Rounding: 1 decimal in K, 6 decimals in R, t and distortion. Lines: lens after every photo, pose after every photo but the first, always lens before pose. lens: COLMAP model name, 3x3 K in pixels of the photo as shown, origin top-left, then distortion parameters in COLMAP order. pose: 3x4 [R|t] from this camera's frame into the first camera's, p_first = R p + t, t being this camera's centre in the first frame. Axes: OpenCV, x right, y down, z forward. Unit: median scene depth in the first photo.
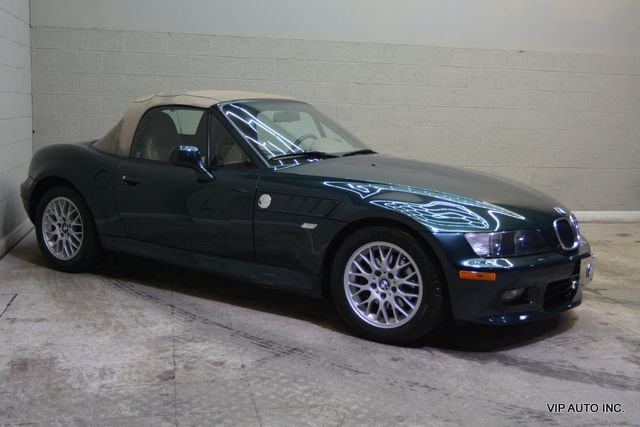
lens RADIAL K [[691.3, 0, 320.0], [0, 691.3, 213.5], [0, 0, 1]] dist [-0.012681, 0.002233]
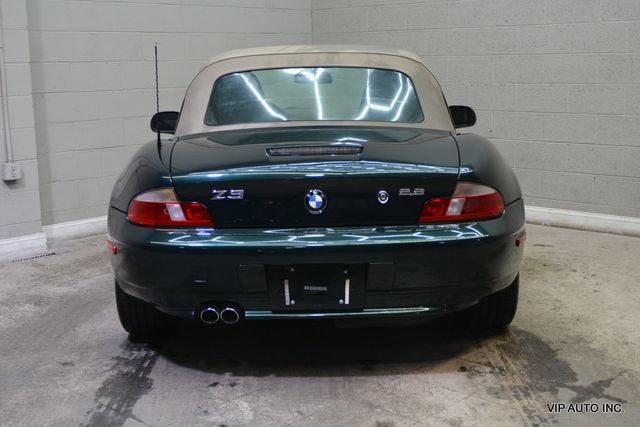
lens RADIAL K [[865.9, 0, 320.0], [0, 865.9, 213.5], [0, 0, 1]] dist [-0.013421, 0.028296]
pose [[0.567551, 0.105712, -0.816524, 1.061969], [-0.090240, 0.993735, 0.065931, -0.069335], [0.818378, 0.036264, 0.573534, 0.582116]]
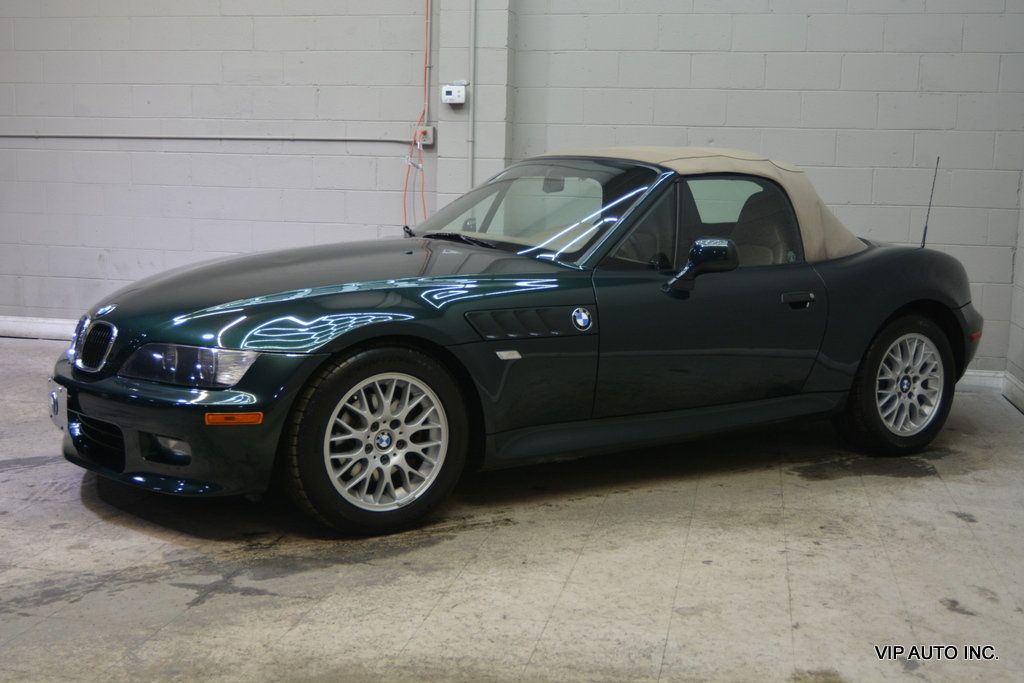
lens RADIAL K [[1204.3, 0, 512.0], [0, 1204.3, 341.5], [0, 0, 1]] dist [-0.009880, -0.010387]
pose [[-0.404219, 0.090012, -0.910222, 1.251408], [-0.172939, 0.969675, 0.172692, -0.239337], [0.898164, 0.227218, -0.376395, 1.837043]]
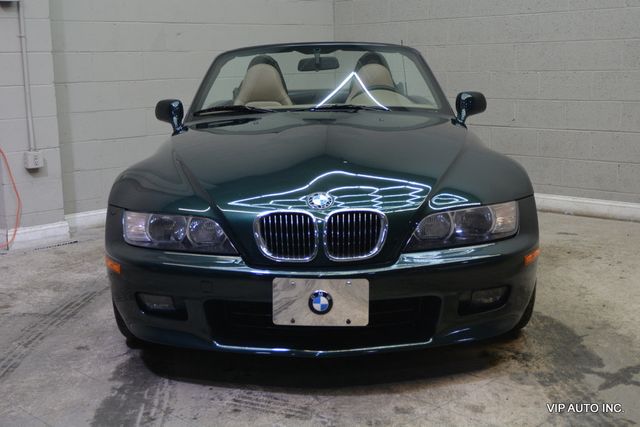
lens RADIAL K [[841.6, 0, 320.0], [0, 841.6, 213.5], [0, 0, 1]] dist [-0.004269, -0.012869]
pose [[0.542614, 0.106817, -0.833163, 1.028378], [-0.087309, 0.993681, 0.070534, -0.048246], [0.835432, 0.034470, 0.548511, 0.618009]]
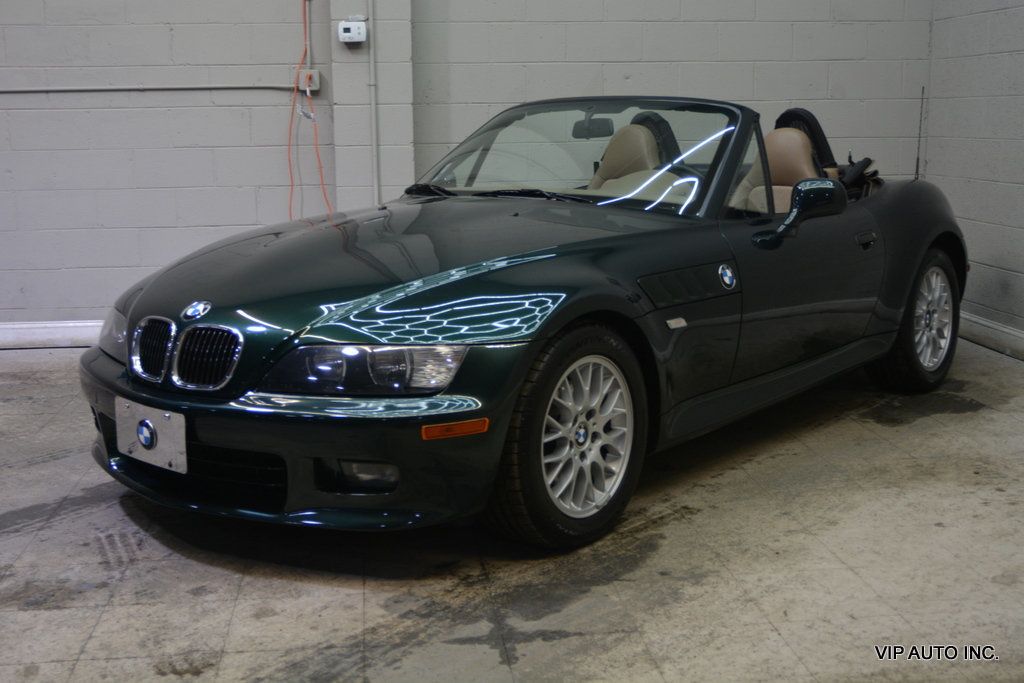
lens RADIAL K [[1258.3, 0, 512.0], [0, 1258.3, 341.5], [0, 0, 1]] dist [-0.013343, 0.003455]
pose [[-0.097758, 0.147779, -0.984177, 1.268455], [-0.140802, 0.976913, 0.160674, -0.165427], [0.985200, 0.154281, -0.074694, 1.359463]]
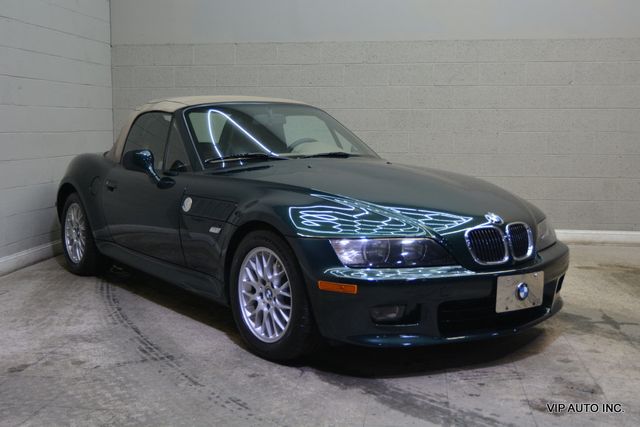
lens RADIAL K [[735.4, 0, 320.0], [0, 735.4, 213.5], [0, 0, 1]] dist [-0.012695, -0.013268]
pose [[0.939847, 0.012141, -0.341380, 0.475731], [-0.024231, 0.999220, -0.031172, 0.024005], [0.340735, 0.037569, 0.939408, 0.103201]]
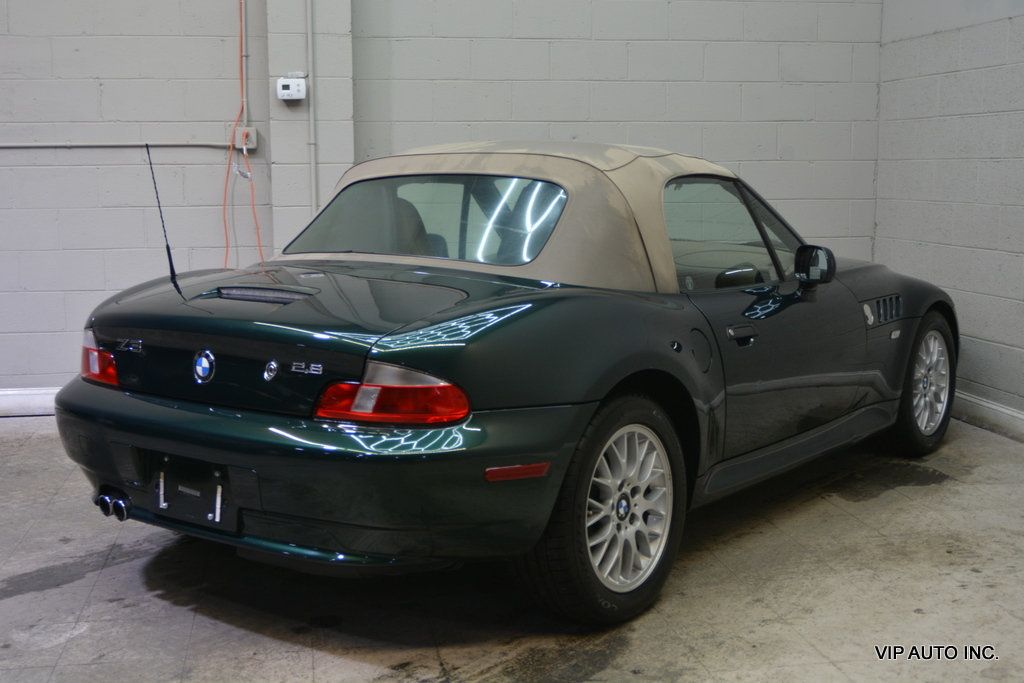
lens RADIAL K [[1269.4, 0, 512.0], [0, 1269.4, 341.5], [0, 0, 1]] dist [-0.003229, -0.027529]
pose [[-0.043136, 0.106654, -0.993360, 1.220335], [-0.145374, 0.983033, 0.111858, -0.174315], [0.988436, 0.149234, -0.026900, 1.332392]]
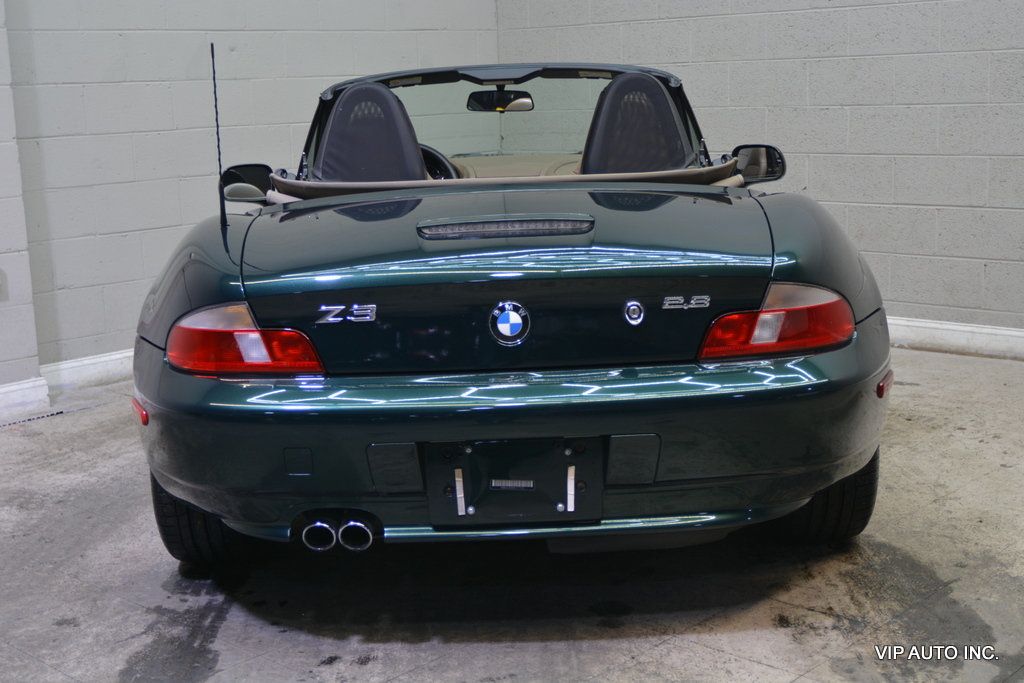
lens RADIAL K [[1365.9, 0, 512.0], [0, 1365.9, 341.5], [0, 0, 1]] dist [-0.002352, -0.006502]
pose [[0.567726, 0.105675, -0.816407, 0.953787], [-0.071944, 0.994301, 0.078672, -0.072414], [0.820068, 0.014071, 0.572094, 0.654733]]
